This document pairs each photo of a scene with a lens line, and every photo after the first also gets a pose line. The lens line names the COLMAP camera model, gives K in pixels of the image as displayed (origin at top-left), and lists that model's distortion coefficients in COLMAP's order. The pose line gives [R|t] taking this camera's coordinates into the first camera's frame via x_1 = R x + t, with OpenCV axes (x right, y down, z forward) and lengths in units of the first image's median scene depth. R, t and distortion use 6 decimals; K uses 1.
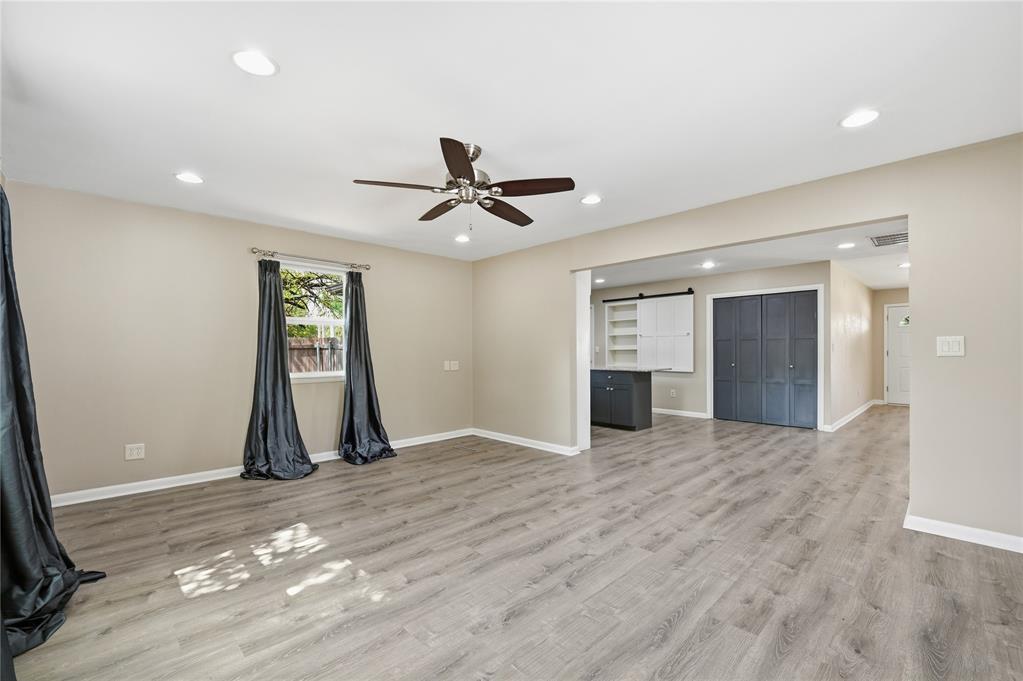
lens RADIAL K [[443.3, 0, 525.4], [0, 443.3, 346.4], [0, 0, 1]] dist [0.020849, -0.026051]
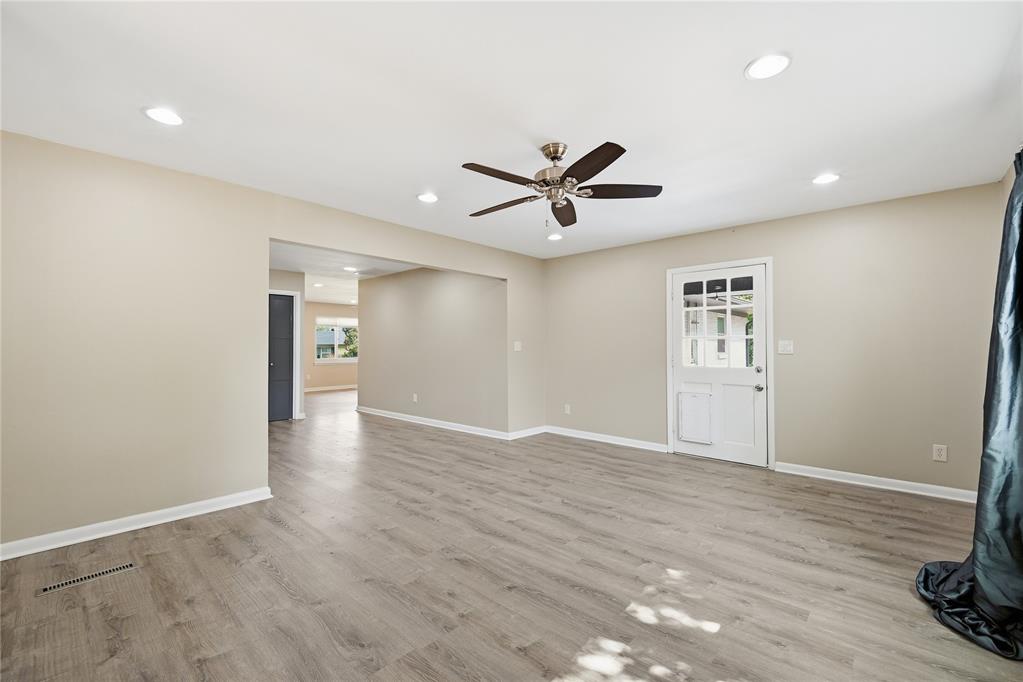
lens RADIAL K [[424.4, 0, 508.6], [0, 424.4, 343.1], [0, 0, 1]] dist [0.021087, -0.021428]
pose [[-0.045869, 0.011597, 0.998880, -1.035433], [-0.005825, 0.999913, -0.011877, 0.005552], [-0.998930, -0.006363, -0.045797, 1.109990]]
